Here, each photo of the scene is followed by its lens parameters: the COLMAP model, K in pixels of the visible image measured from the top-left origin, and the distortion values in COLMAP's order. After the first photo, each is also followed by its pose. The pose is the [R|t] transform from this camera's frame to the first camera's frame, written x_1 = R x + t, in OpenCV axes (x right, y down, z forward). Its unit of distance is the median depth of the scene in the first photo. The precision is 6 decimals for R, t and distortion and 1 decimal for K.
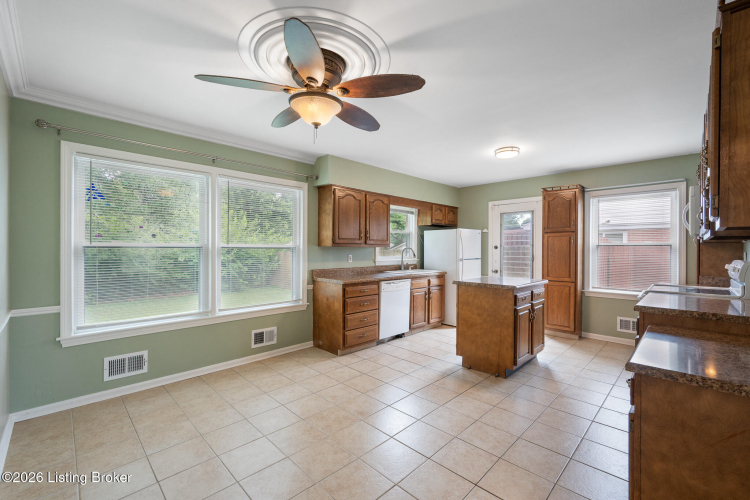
lens RADIAL K [[316.1, 0, 372.7], [0, 316.1, 249.2], [0, 0, 1]] dist [0.001588, -0.001360]
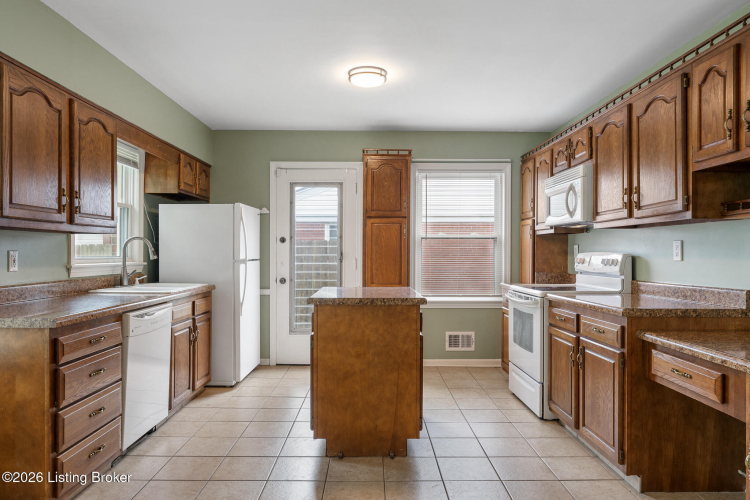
lens RADIAL K [[505.4, 0, 372.5], [0, 505.4, 253.8], [0, 0, 1]] dist [-0.003091, 0.001092]
pose [[0.701424, -0.005457, 0.712723, -0.236329], [0.001049, 0.999978, 0.006623, 0.020212], [-0.712743, -0.003898, 0.701414, 0.309540]]
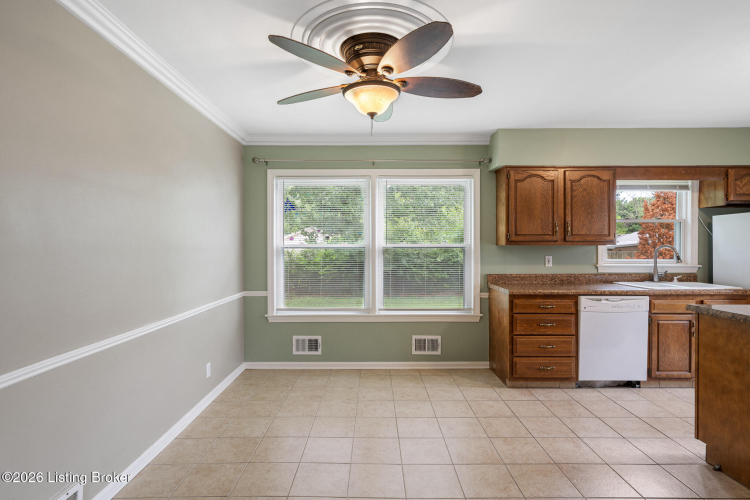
lens RADIAL K [[374.5, 0, 372.3], [0, 374.5, 246.5], [0, 0, 1]] dist [-0.004811, 0.000005]
pose [[0.705968, -0.006237, -0.708216, 0.297260], [0.003668, 0.999980, -0.005150, -0.001909], [0.708234, 0.001037, 0.705977, 0.116767]]
